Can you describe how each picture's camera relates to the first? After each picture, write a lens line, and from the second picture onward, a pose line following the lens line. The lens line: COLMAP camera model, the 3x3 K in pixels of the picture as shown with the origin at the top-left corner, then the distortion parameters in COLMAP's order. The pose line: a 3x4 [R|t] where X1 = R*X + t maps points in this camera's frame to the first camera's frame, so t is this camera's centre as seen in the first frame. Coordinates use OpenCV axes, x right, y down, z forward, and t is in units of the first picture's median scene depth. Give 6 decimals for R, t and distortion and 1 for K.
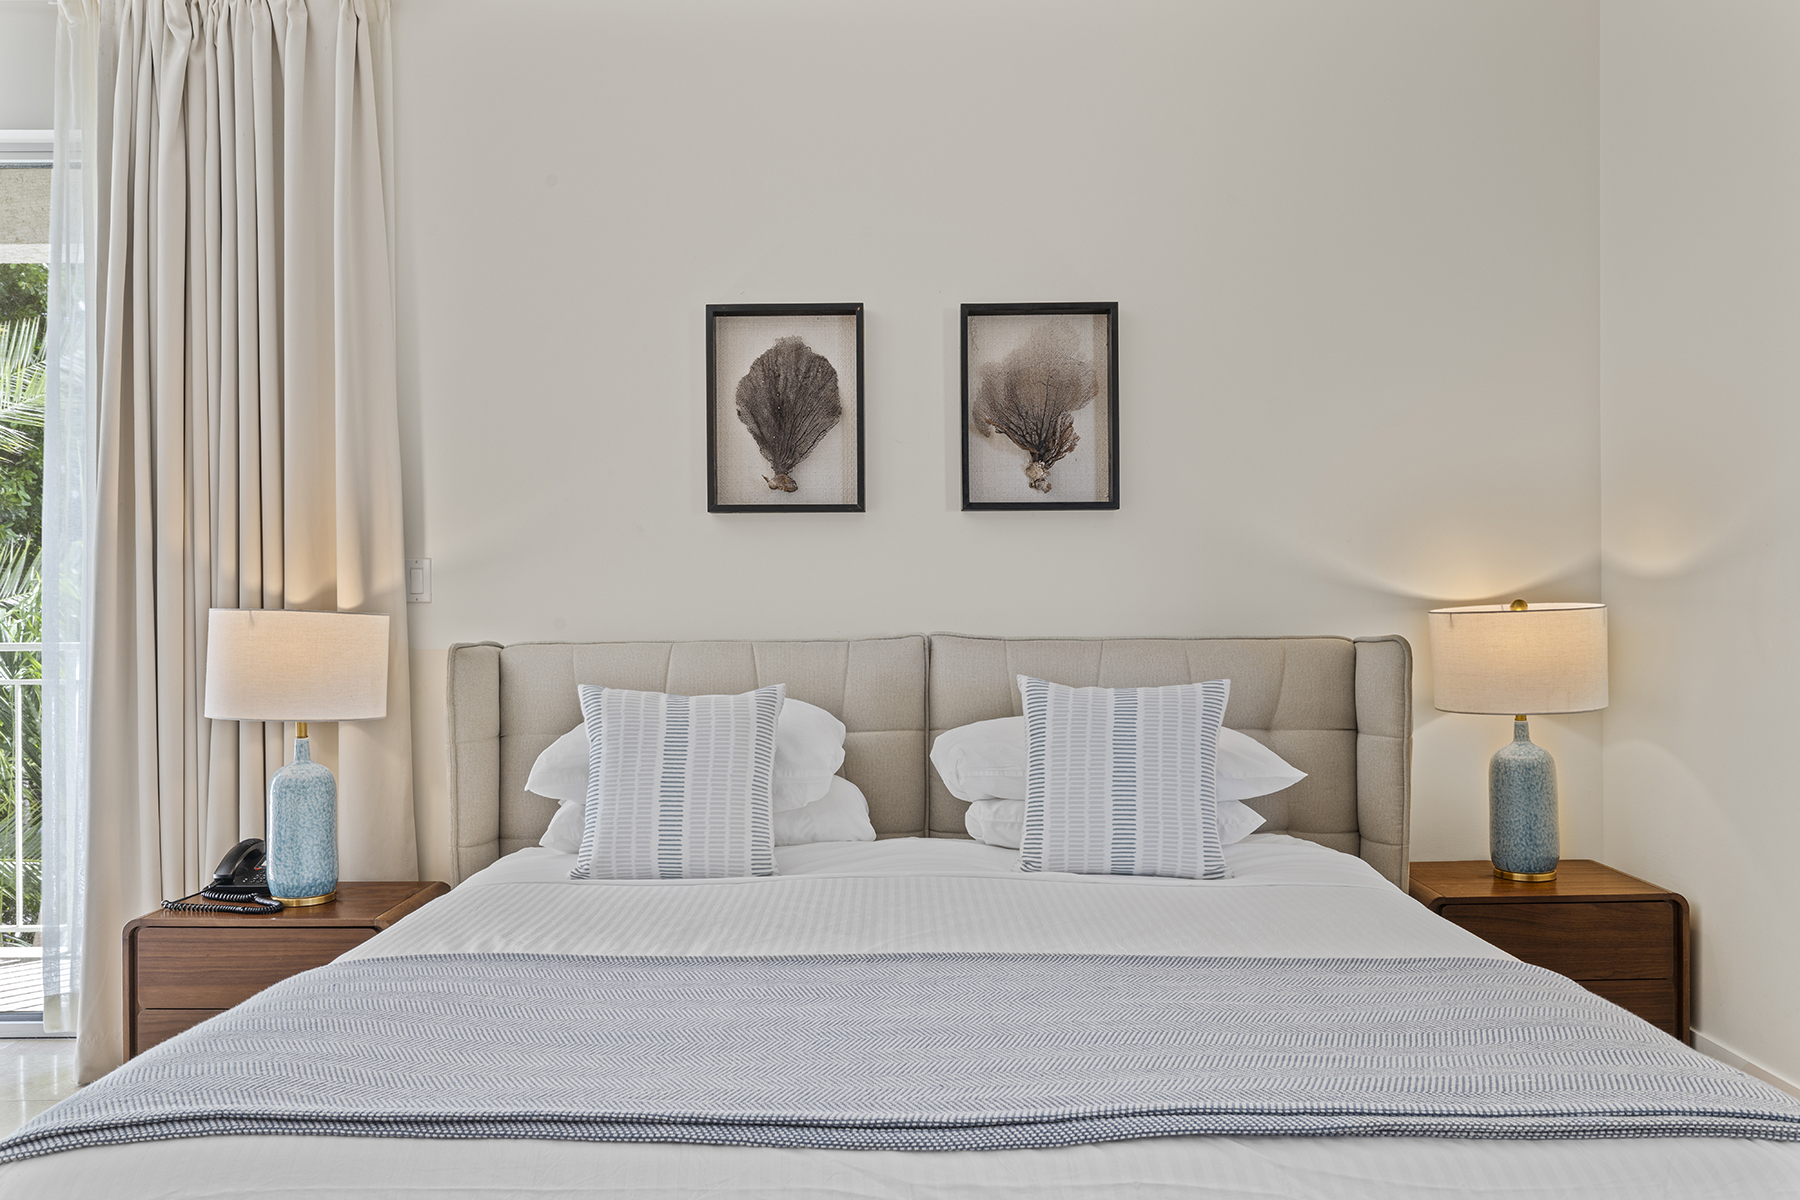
lens RADIAL K [[1384.9, 0, 900.0], [0, 1384.9, 600.0], [0, 0, 1]] dist [0.003152, -0.003185]
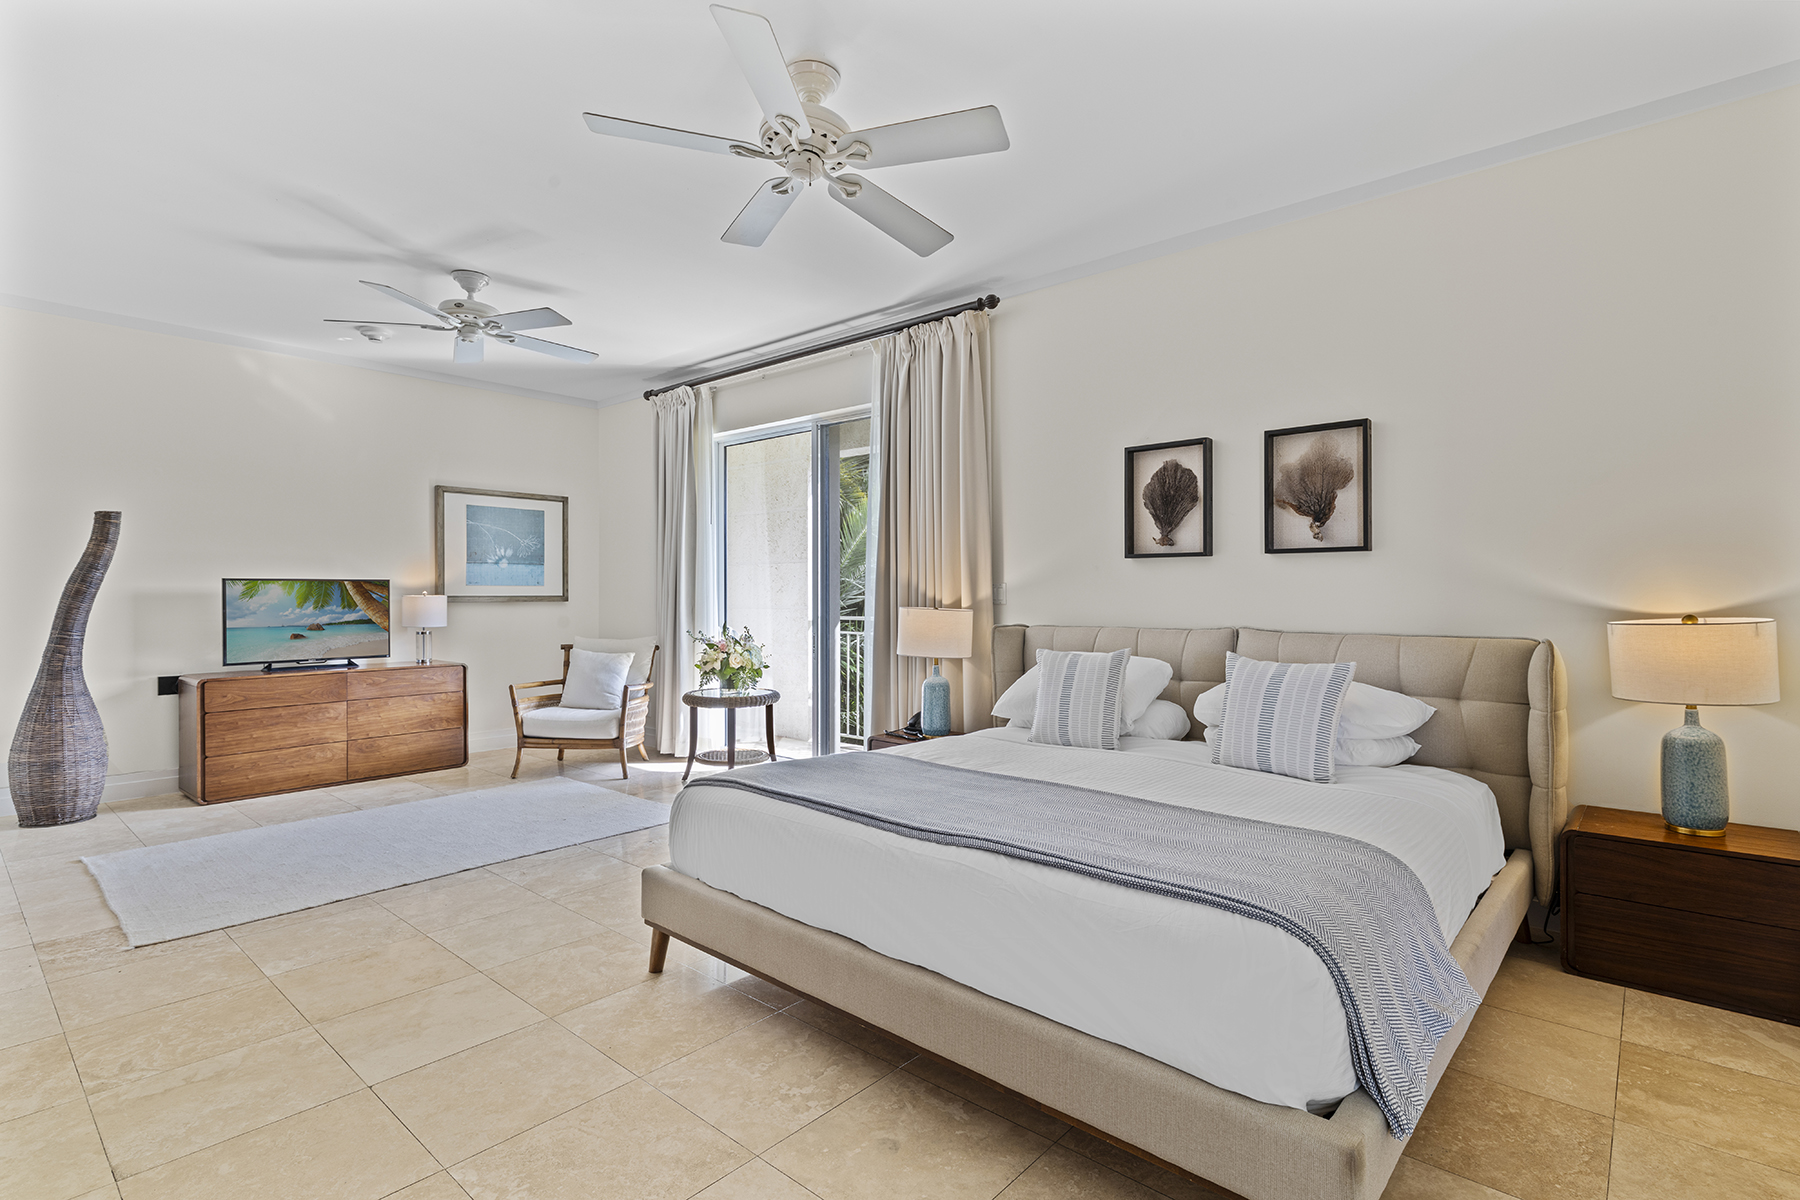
lens RADIAL K [[867.7, 0, 919.3], [0, 867.7, 599.8], [0, 0, 1]] dist [-0.019860, 0.000123]
pose [[0.753153, 0.010732, -0.657758, 0.428824], [-0.006182, 0.999938, 0.009236, -0.017190], [0.657817, -0.002890, 0.753173, -0.064036]]
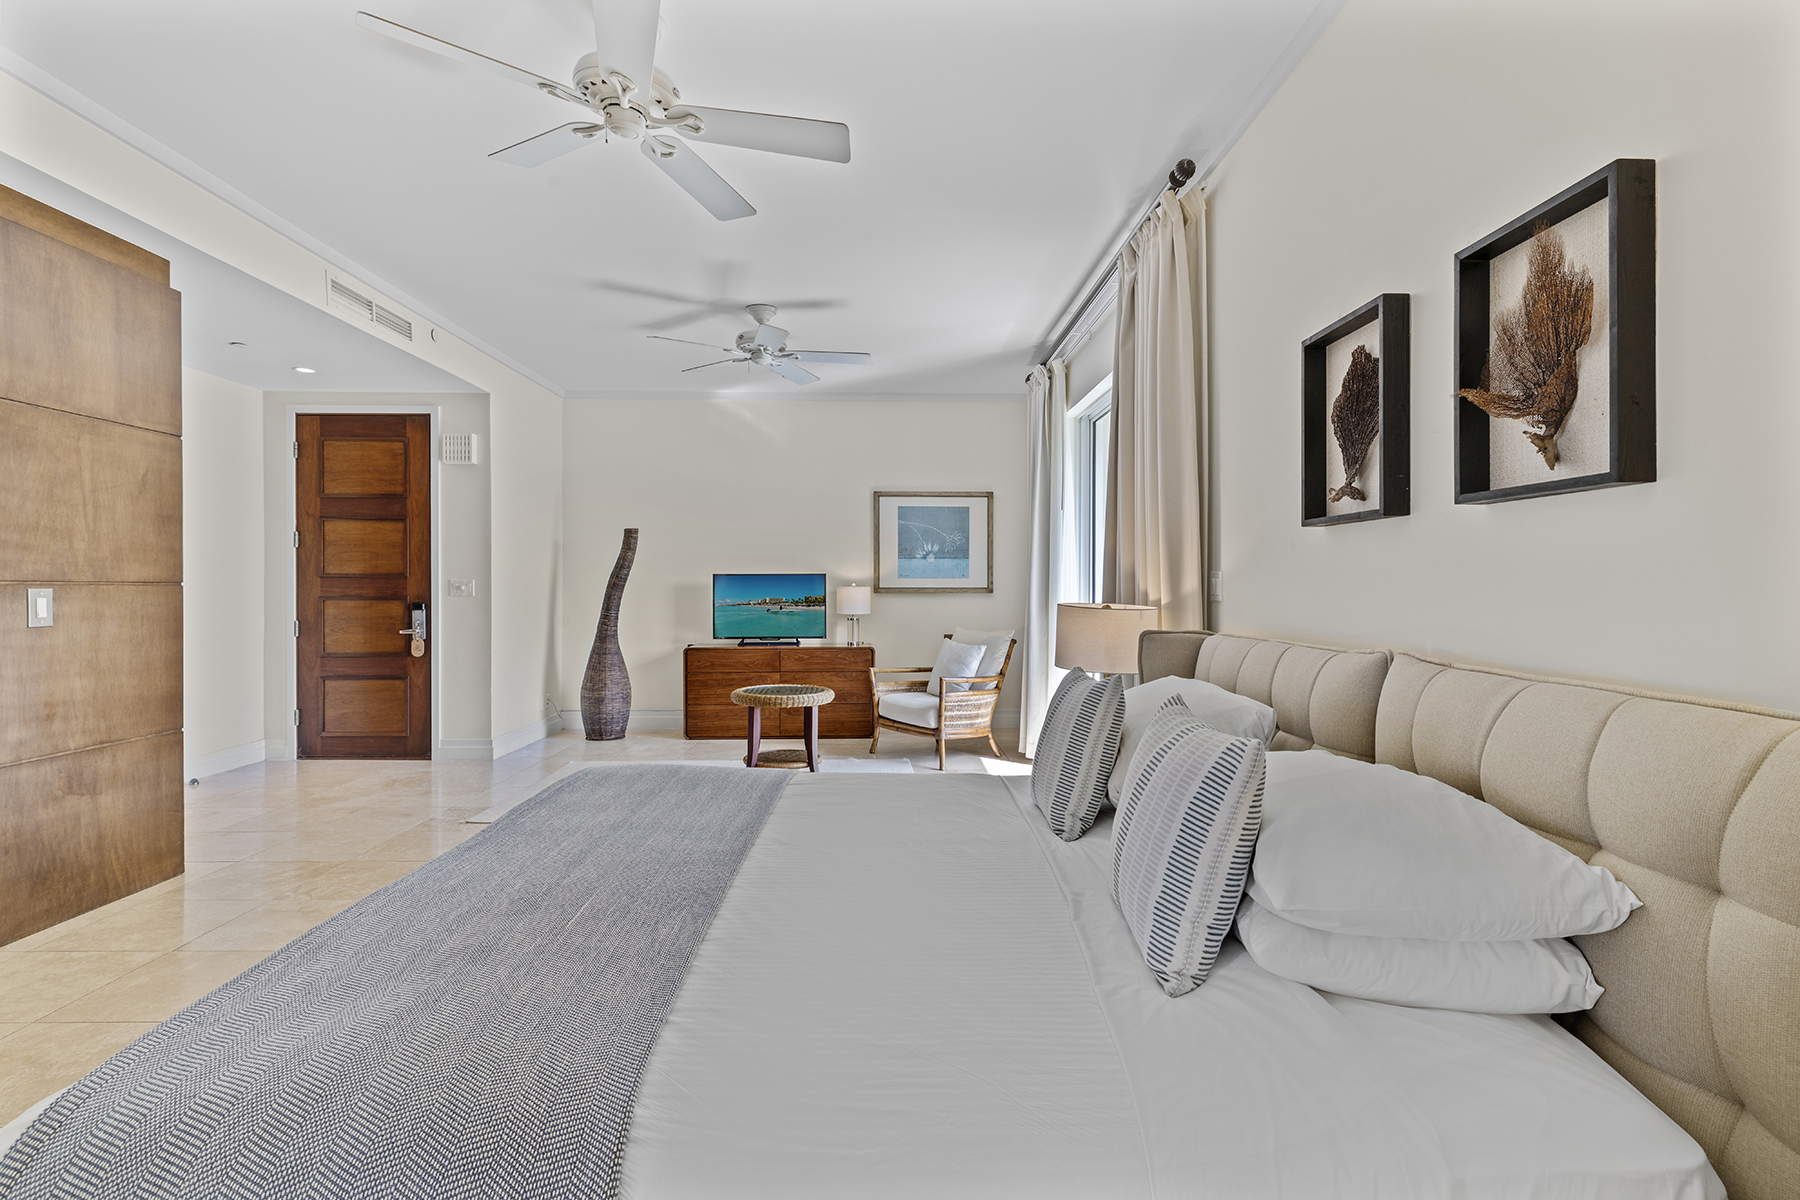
lens RADIAL K [[864.2, 0, 900.0], [0, 864.2, 600.0], [0, 0, 1]] dist [0.000318, 0.000605]
pose [[0.009677, 0.022552, -0.999699, 0.567131], [-0.002774, 0.999742, 0.022526, -0.019280], [0.999949, 0.002555, 0.009737, 0.680879]]
